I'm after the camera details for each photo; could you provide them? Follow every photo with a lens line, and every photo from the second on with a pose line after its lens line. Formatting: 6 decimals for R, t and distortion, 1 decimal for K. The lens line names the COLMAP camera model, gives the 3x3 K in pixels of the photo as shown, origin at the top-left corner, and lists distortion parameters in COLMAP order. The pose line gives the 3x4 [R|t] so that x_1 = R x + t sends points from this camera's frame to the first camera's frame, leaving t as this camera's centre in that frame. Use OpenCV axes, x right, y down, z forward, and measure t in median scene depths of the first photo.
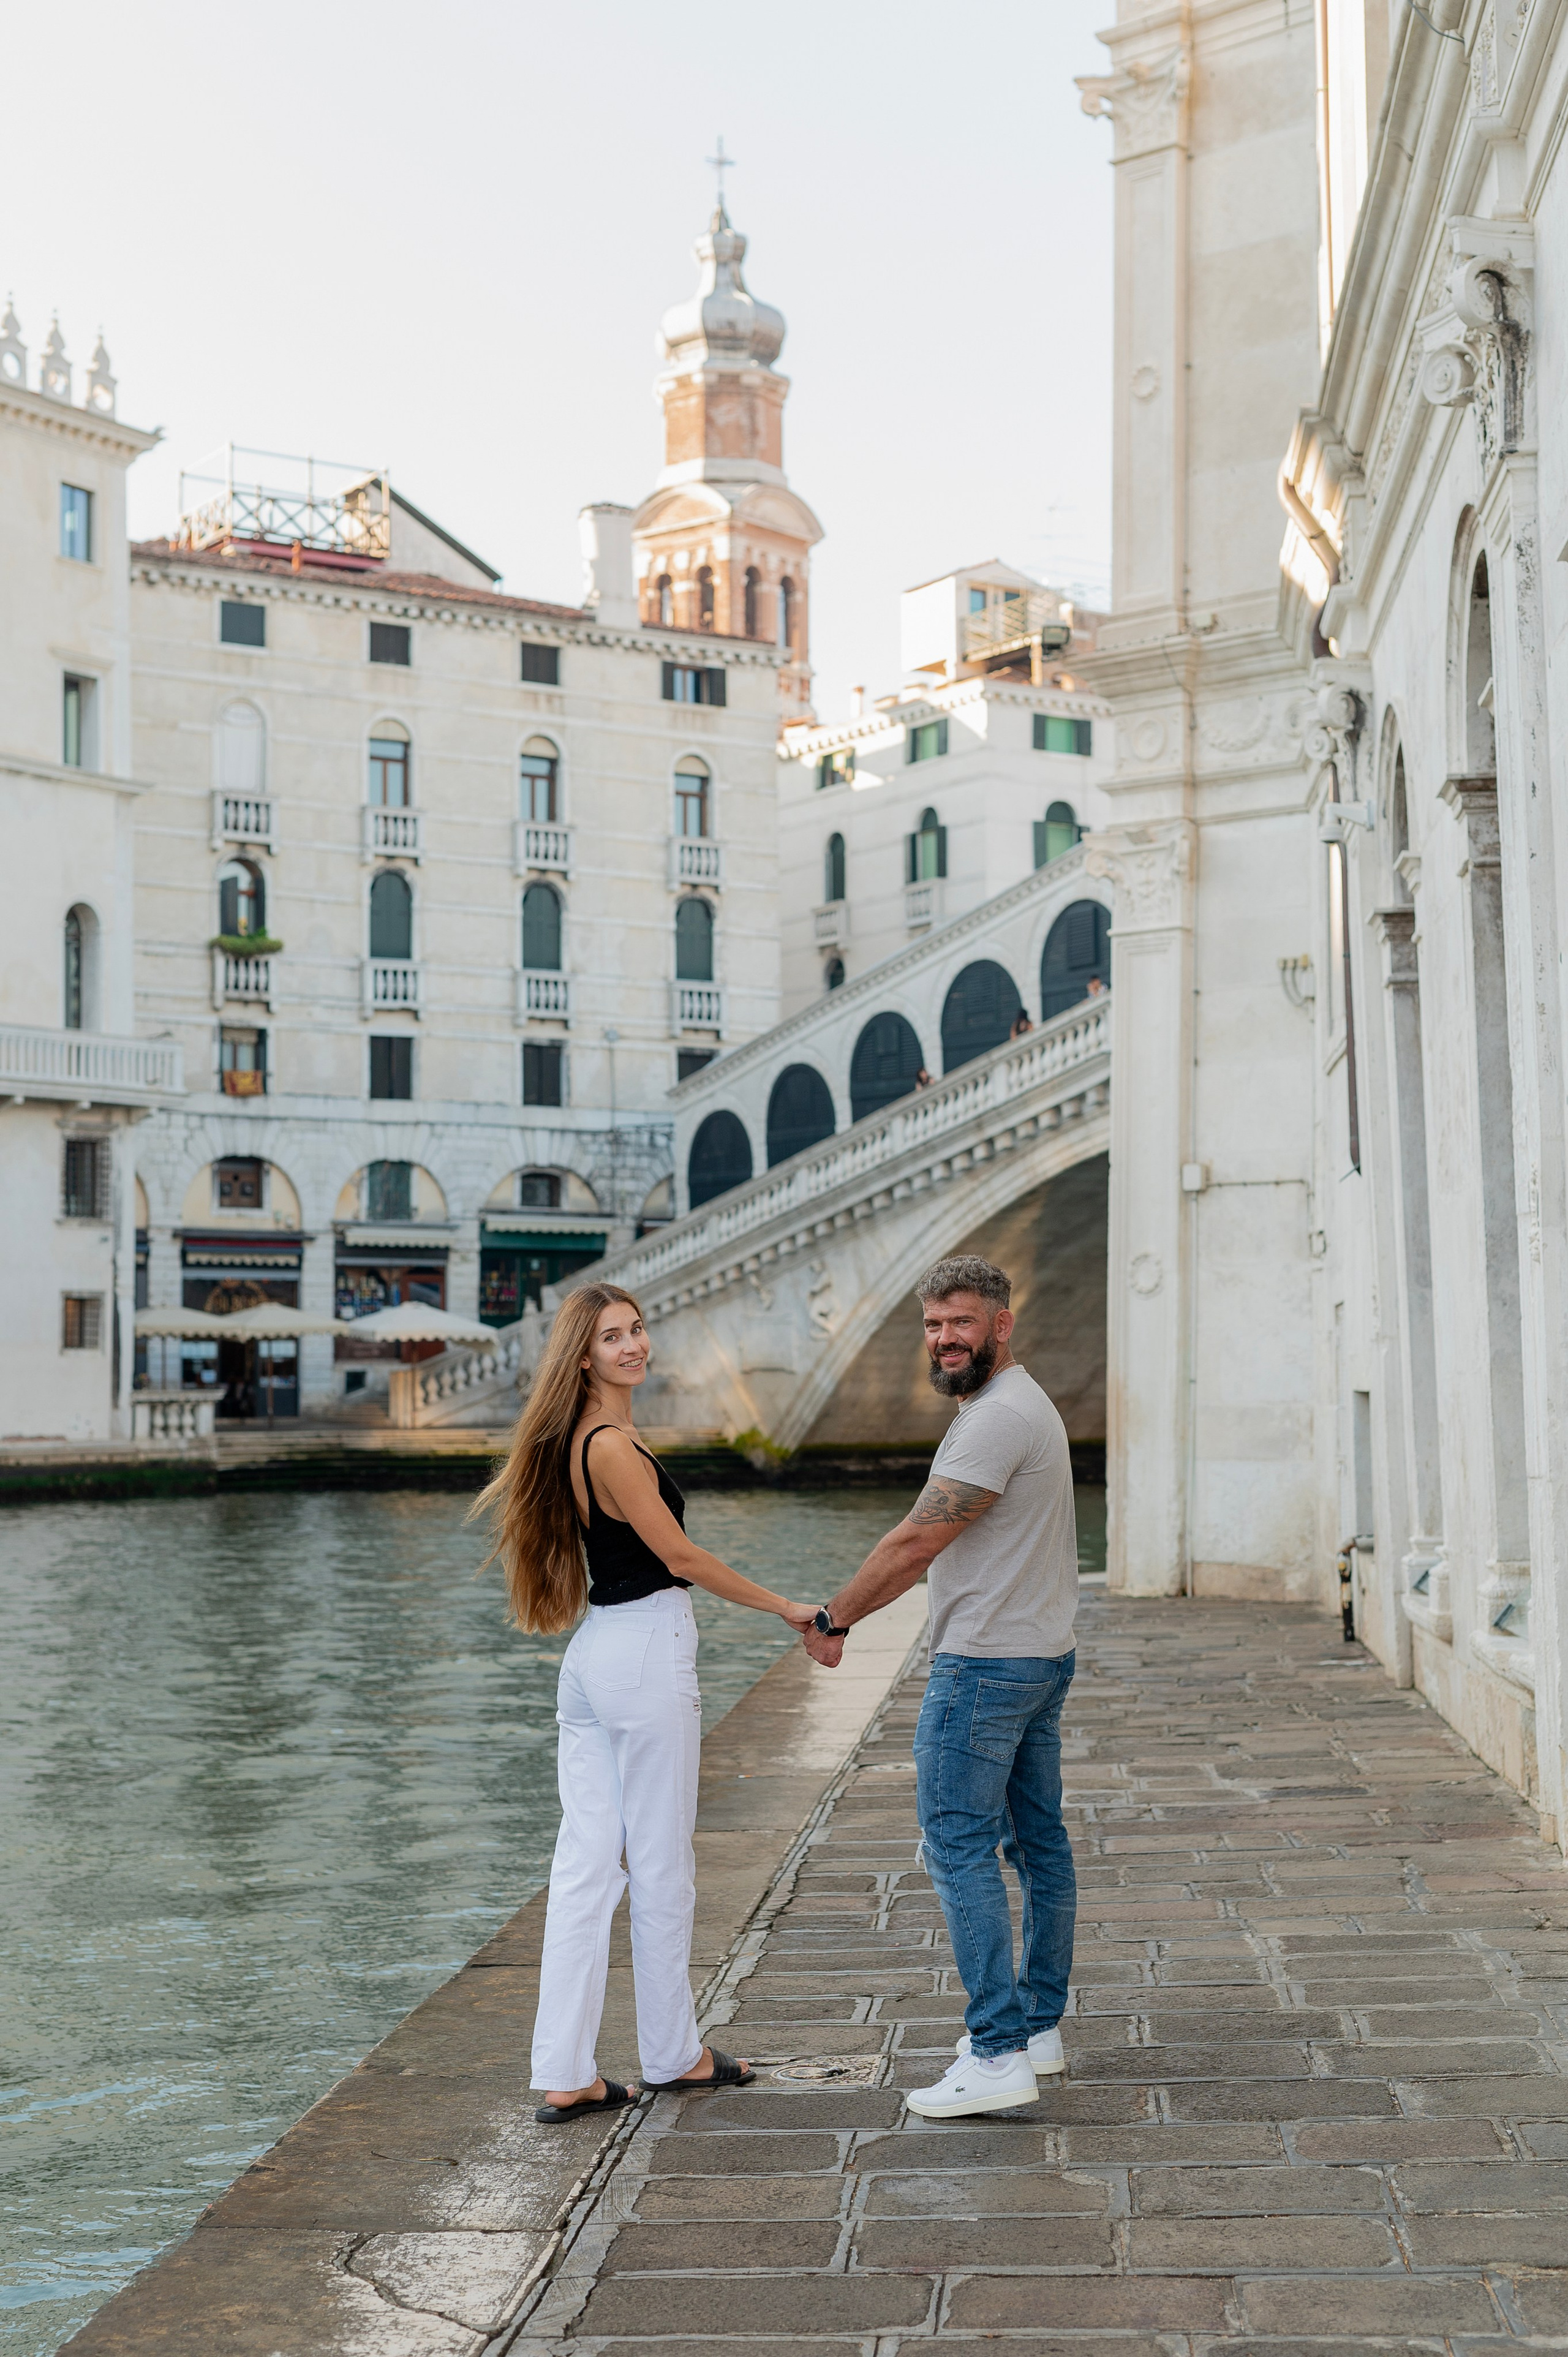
lens RADIAL K [[3198.2, 0, 788.2], [0, 3198.2, 1202.7], [0, 0, 1]] dist [-0.008422, 0.047673]
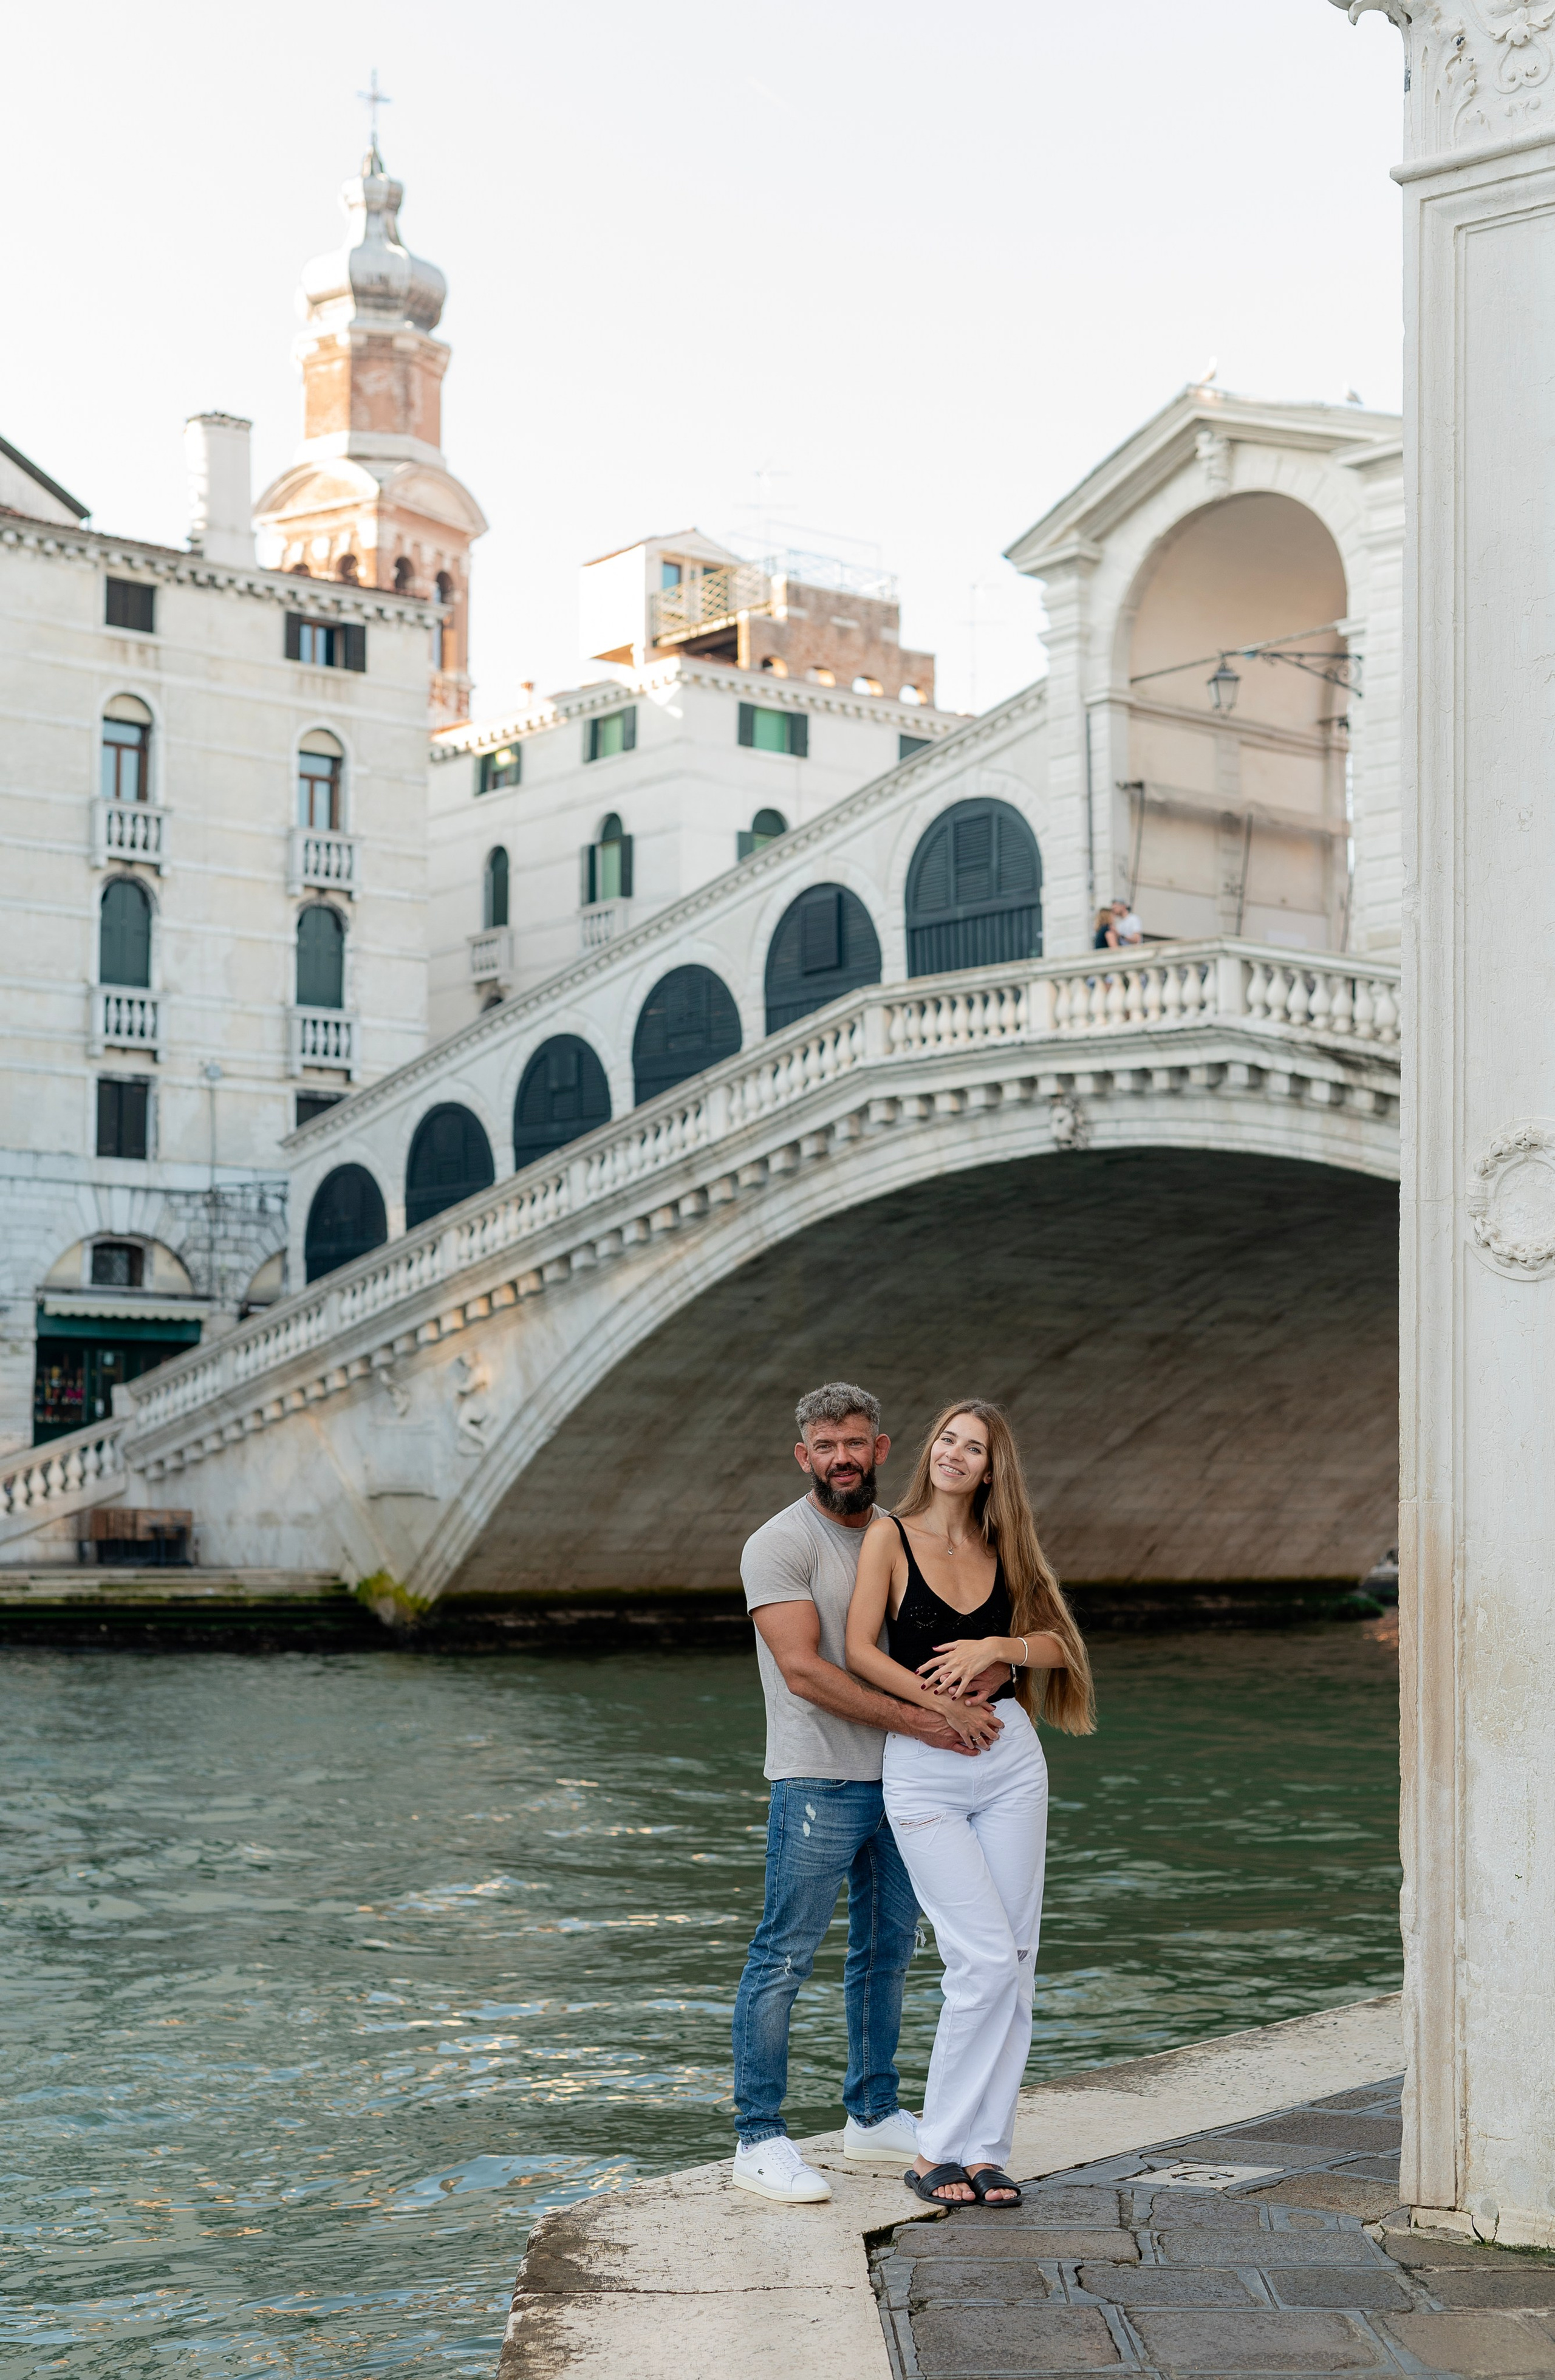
lens RADIAL K [[3299.7, 0, 780.5], [0, 3299.7, 1189.3], [0, 0, 1]] dist [0.002954, 0.026808]
pose [[0.994547, 0.015597, 0.103115, 0.001189], [-0.011455, 0.999108, -0.040647, 0.009173], [-0.103657, 0.039244, 0.993839, 0.179019]]
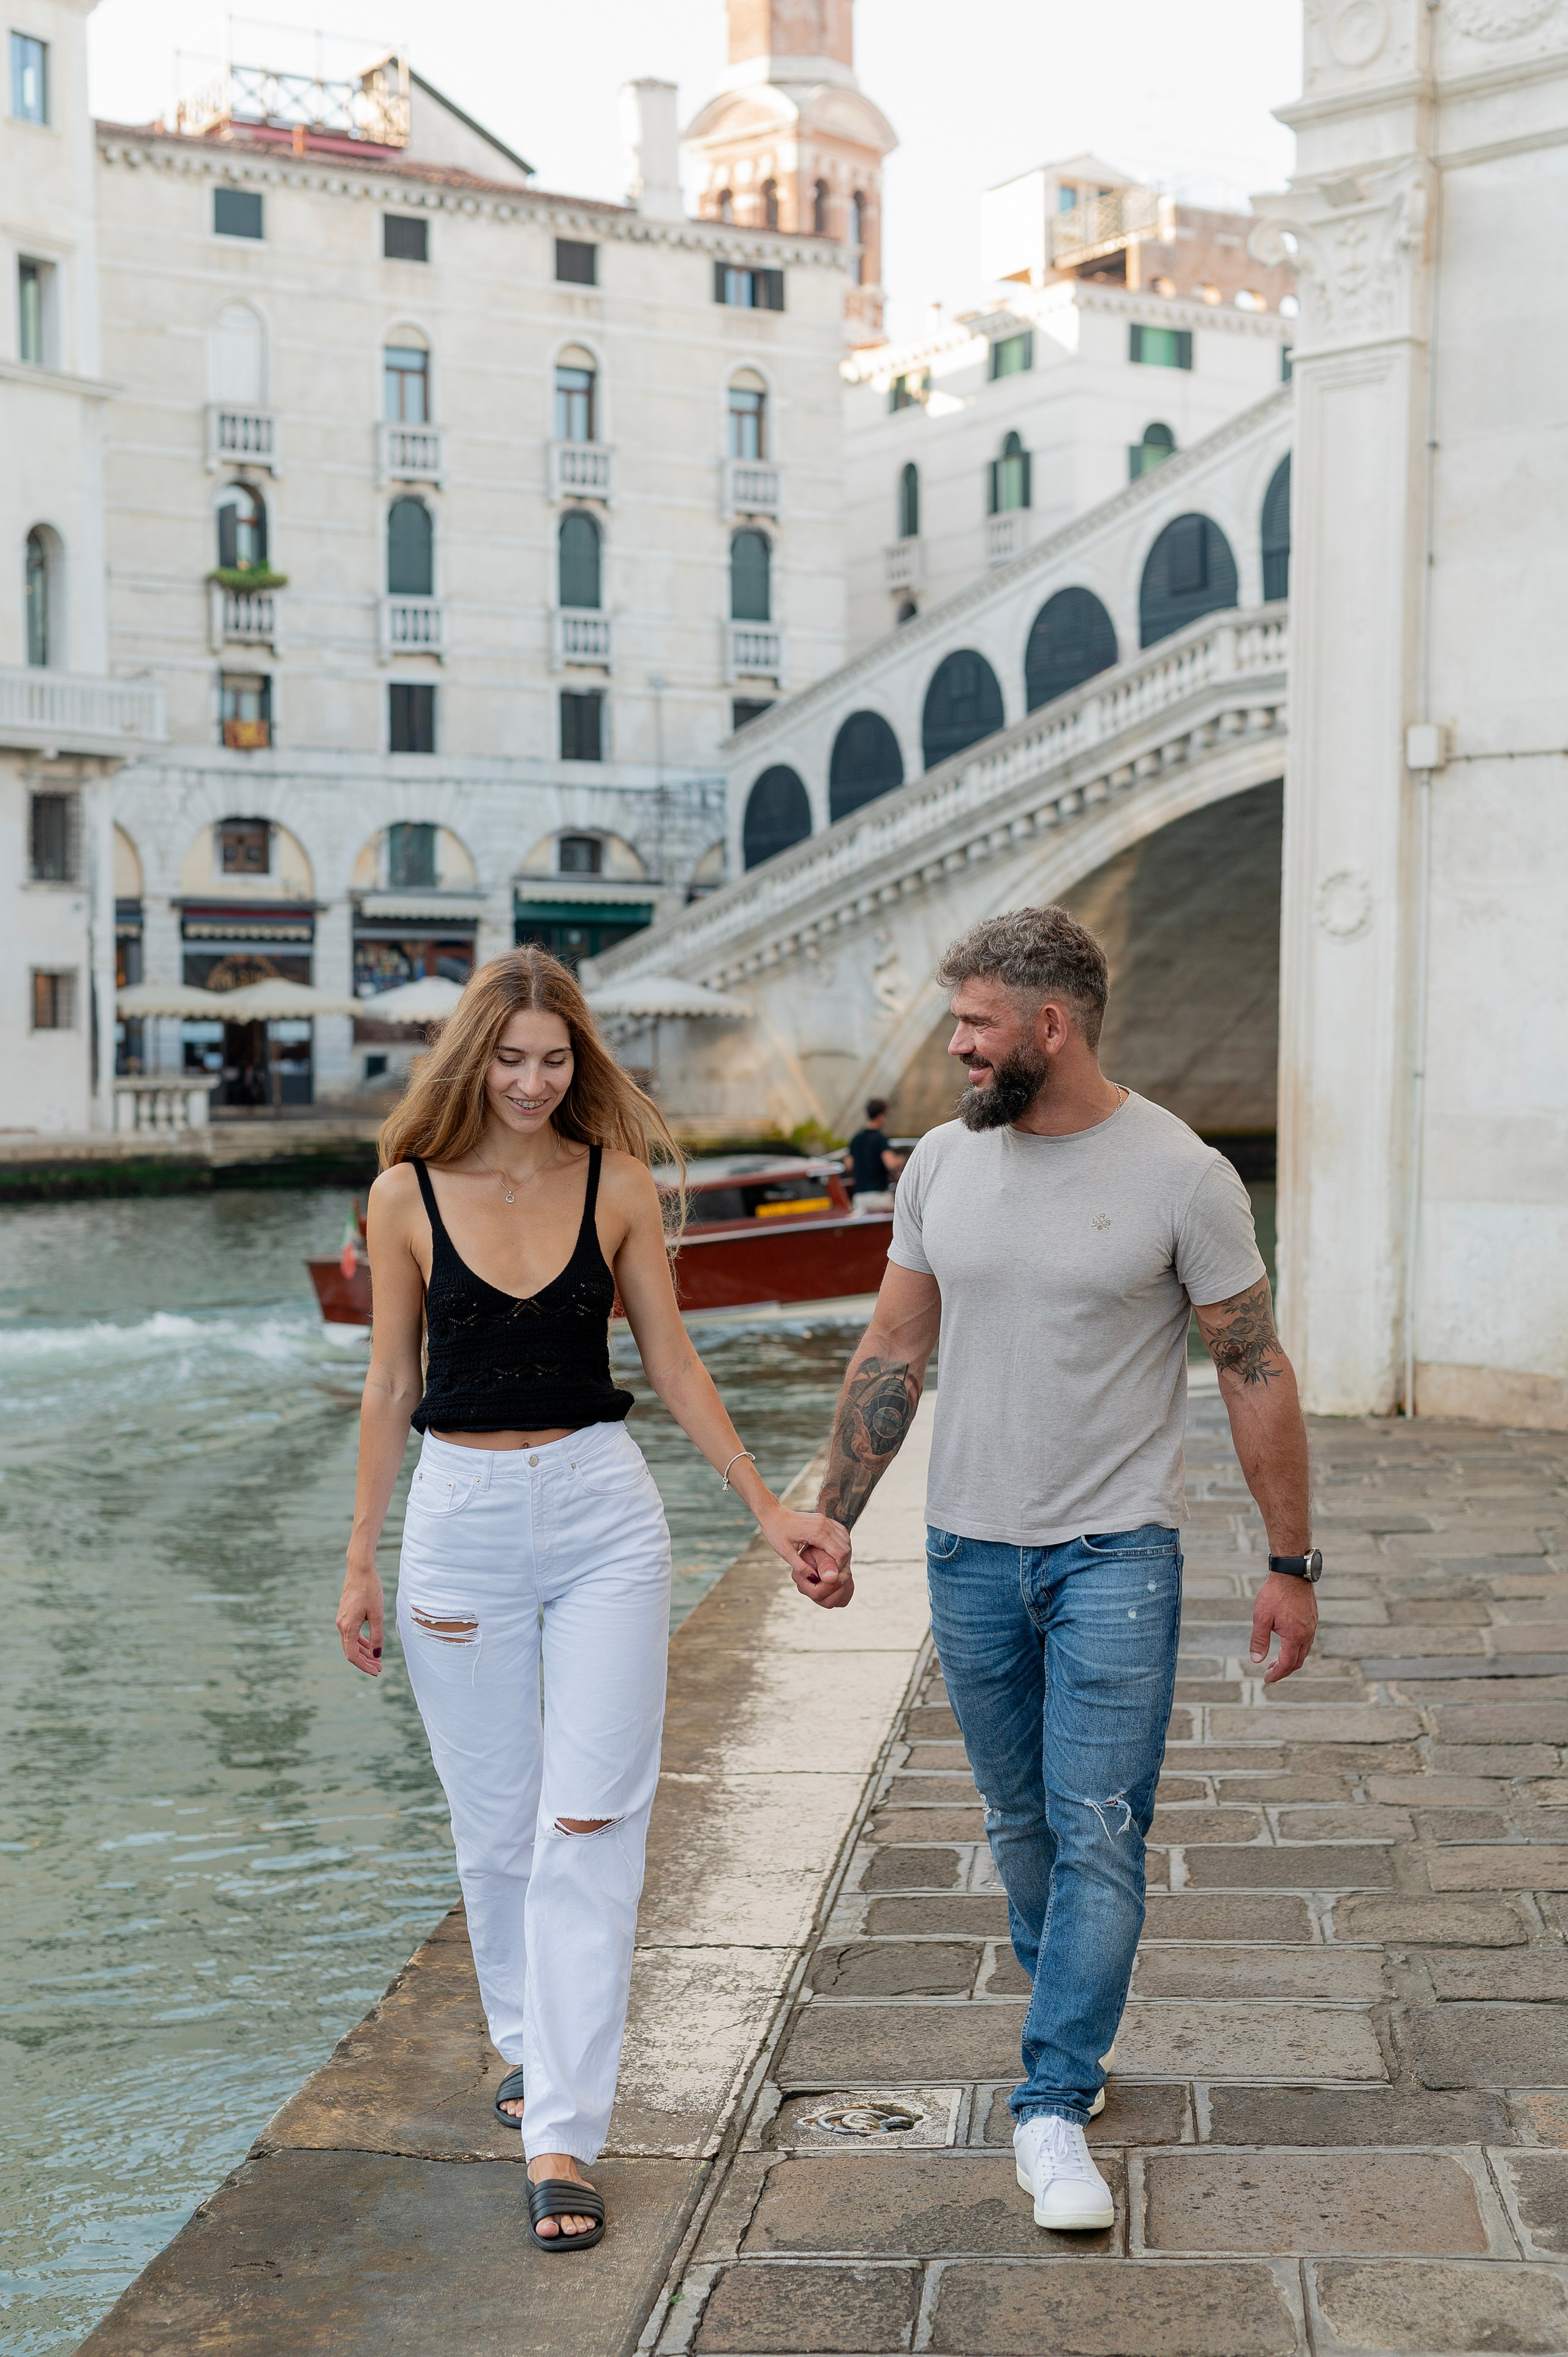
lens RADIAL K [[3196.9, 0, 779.9], [0, 3196.9, 1174.6], [0, 0, 1]] dist [-0.010525, 0.047174]
pose [[0.999596, 0.000628, -0.028424, 0.005024], [0.001940, 0.995921, 0.090210, 0.004826], [0.028365, -0.090228, 0.995517, 0.096618]]
